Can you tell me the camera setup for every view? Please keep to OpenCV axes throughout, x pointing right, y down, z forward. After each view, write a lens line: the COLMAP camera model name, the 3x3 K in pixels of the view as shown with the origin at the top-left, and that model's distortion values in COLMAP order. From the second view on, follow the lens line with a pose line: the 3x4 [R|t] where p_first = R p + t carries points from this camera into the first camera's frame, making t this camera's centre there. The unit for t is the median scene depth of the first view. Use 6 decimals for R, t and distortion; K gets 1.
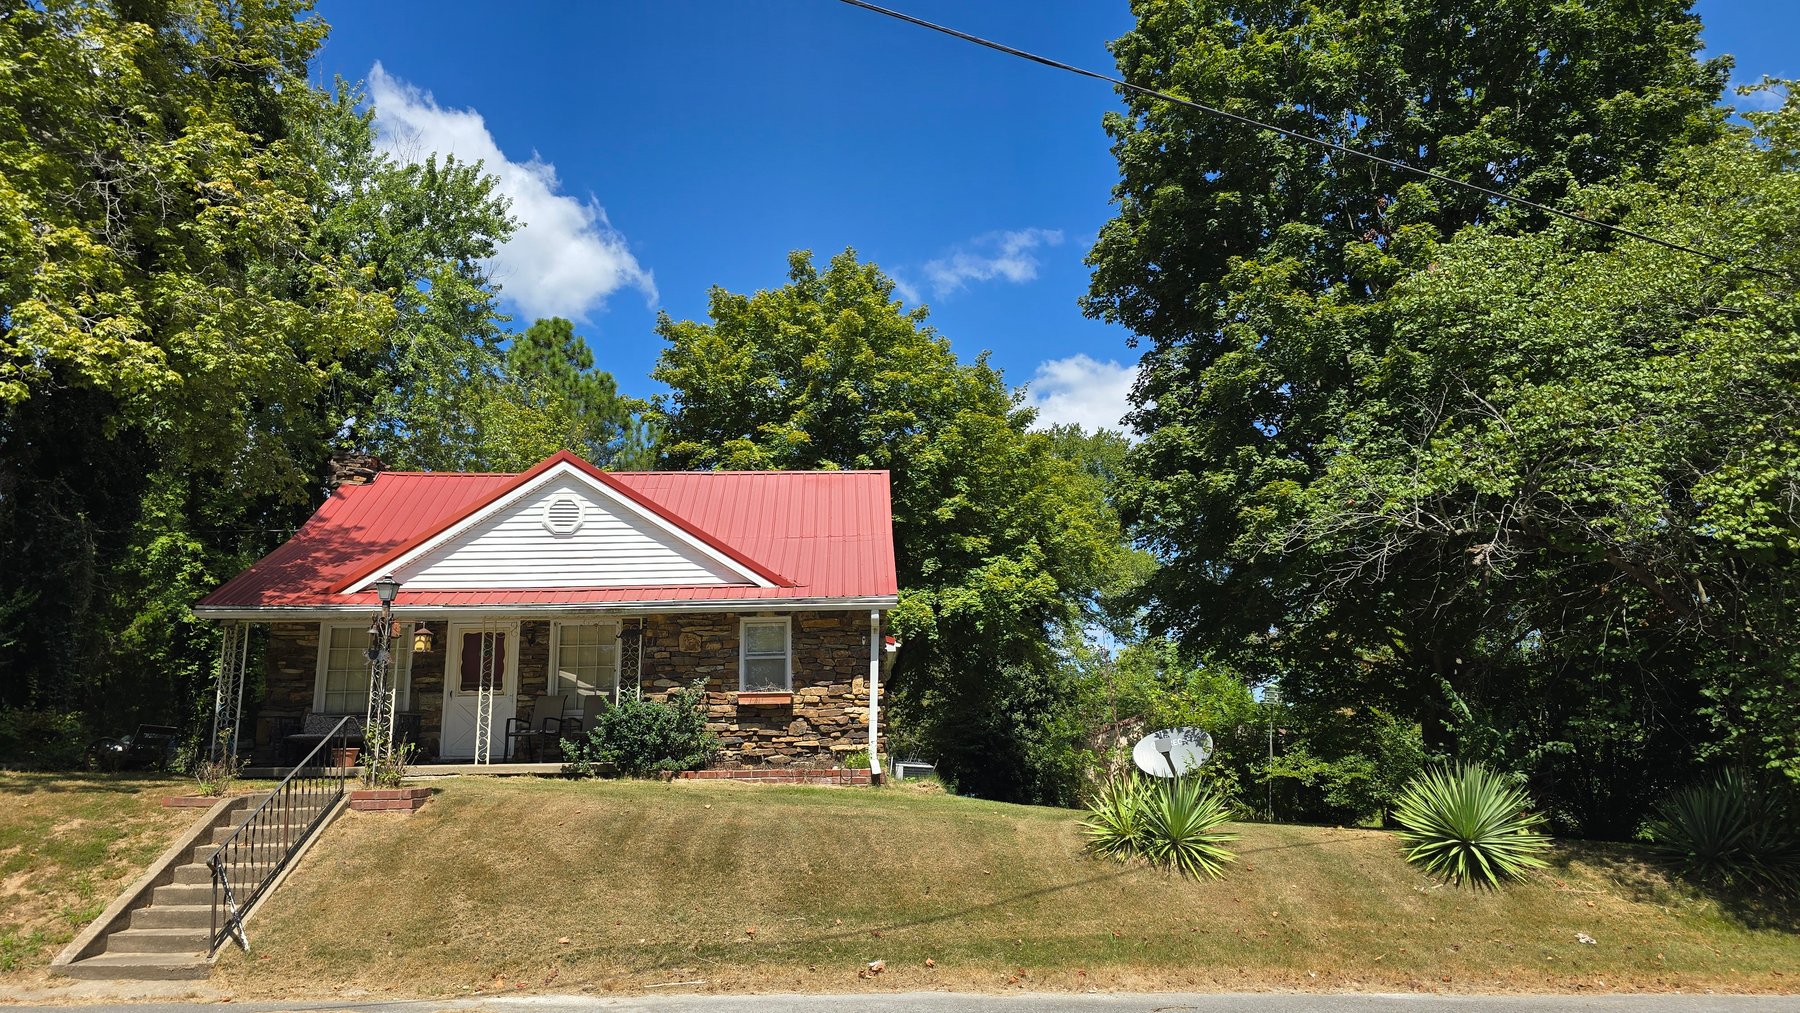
lens RADIAL K [[1194.3, 0, 906.6], [0, 1194.3, 502.4], [0, 0, 1]] dist [0.035744, -0.059780]
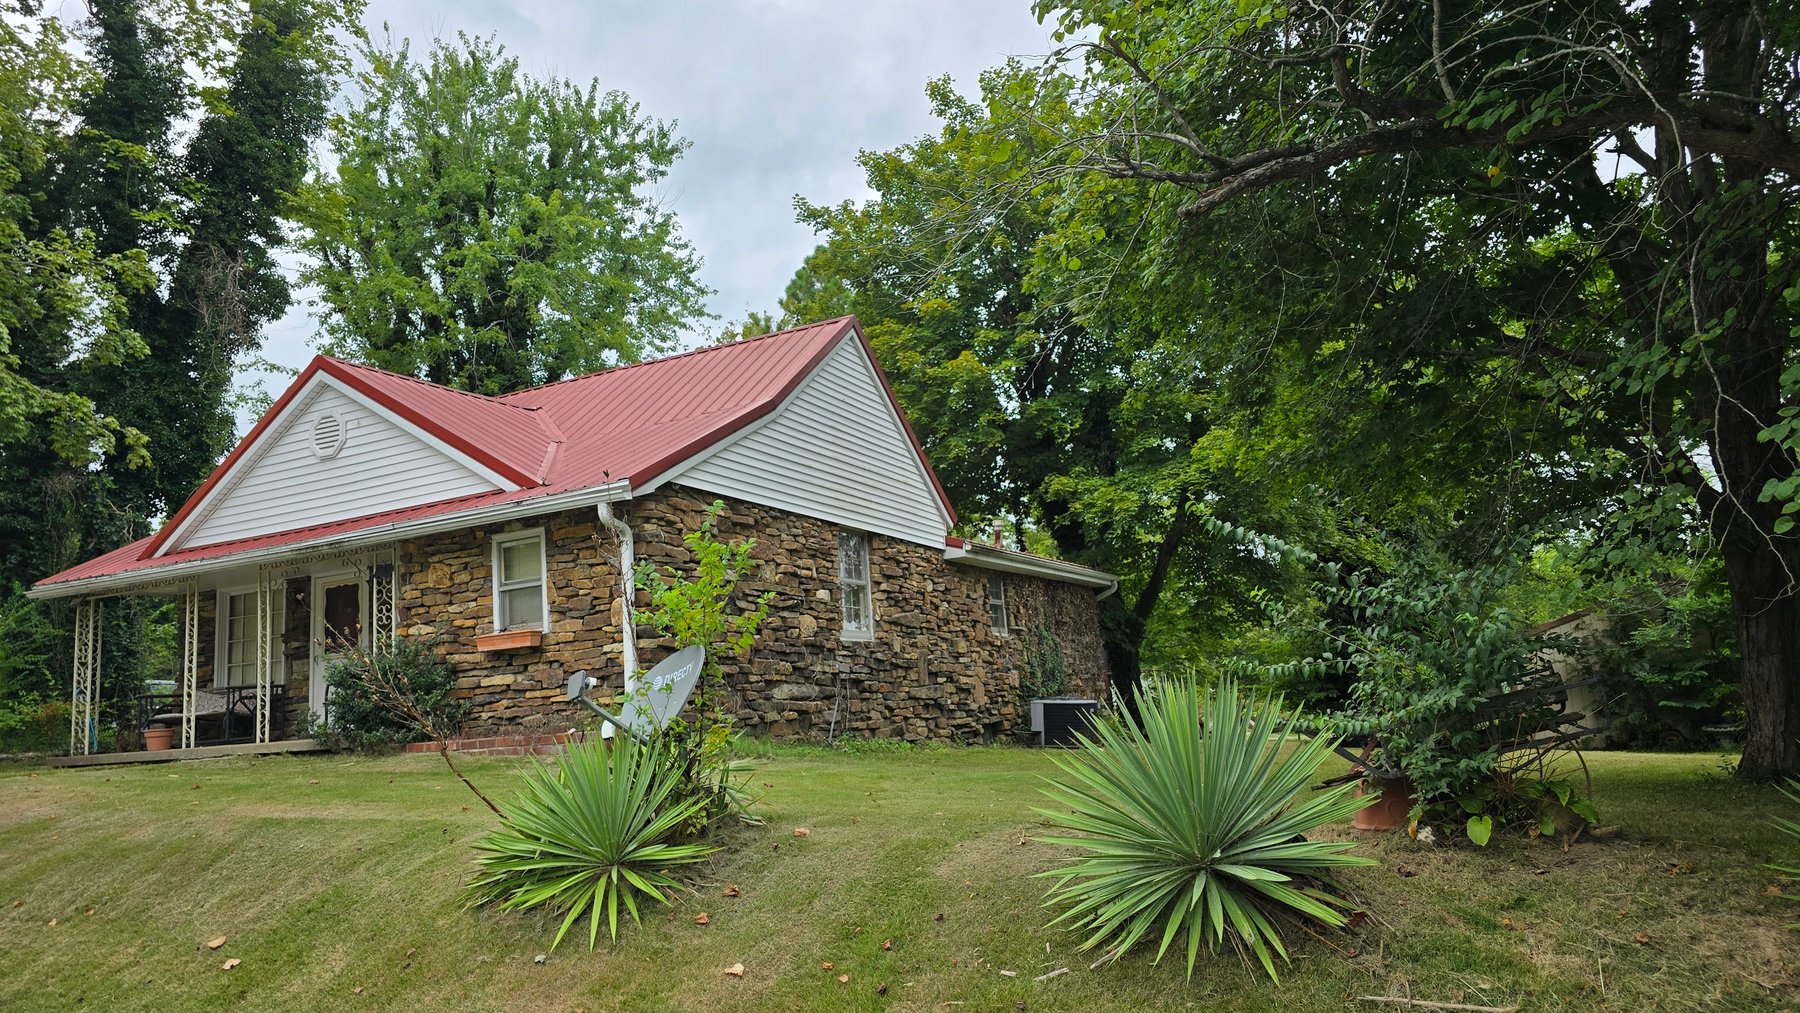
lens RADIAL K [[1214.8, 0, 897.4], [0, 1214.8, 491.9], [0, 0, 1]] dist [0.112295, -0.178926]
pose [[0.872185, -0.126066, -0.472653, 0.444116], [0.151418, 0.988343, 0.015802, 0.094511], [0.465151, -0.085350, 0.881107, 0.438226]]
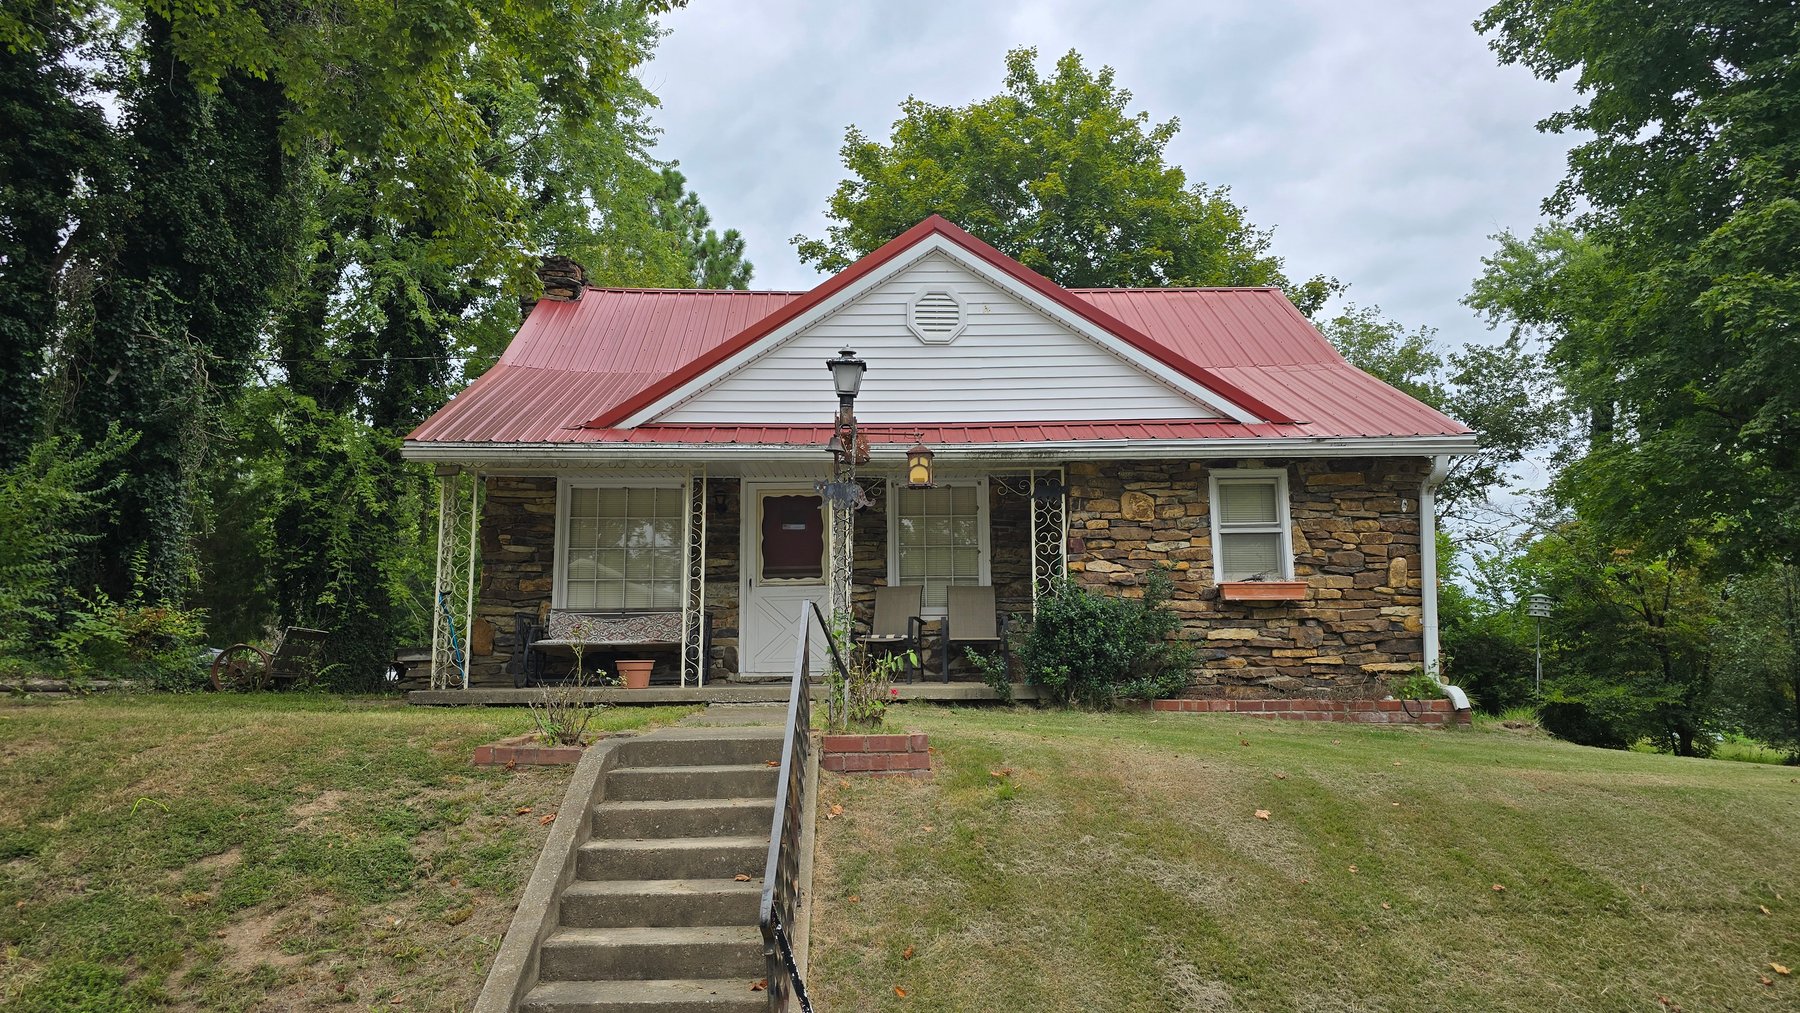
lens RADIAL K [[1214.8, 0, 897.4], [0, 1214.8, 491.9], [0, 0, 1]] dist [0.112295, -0.178926]
pose [[0.999727, 0.004375, -0.022934, -0.292288], [-0.003018, 0.998261, 0.058867, 0.068910], [0.023151, -0.058781, 0.998002, 0.320532]]
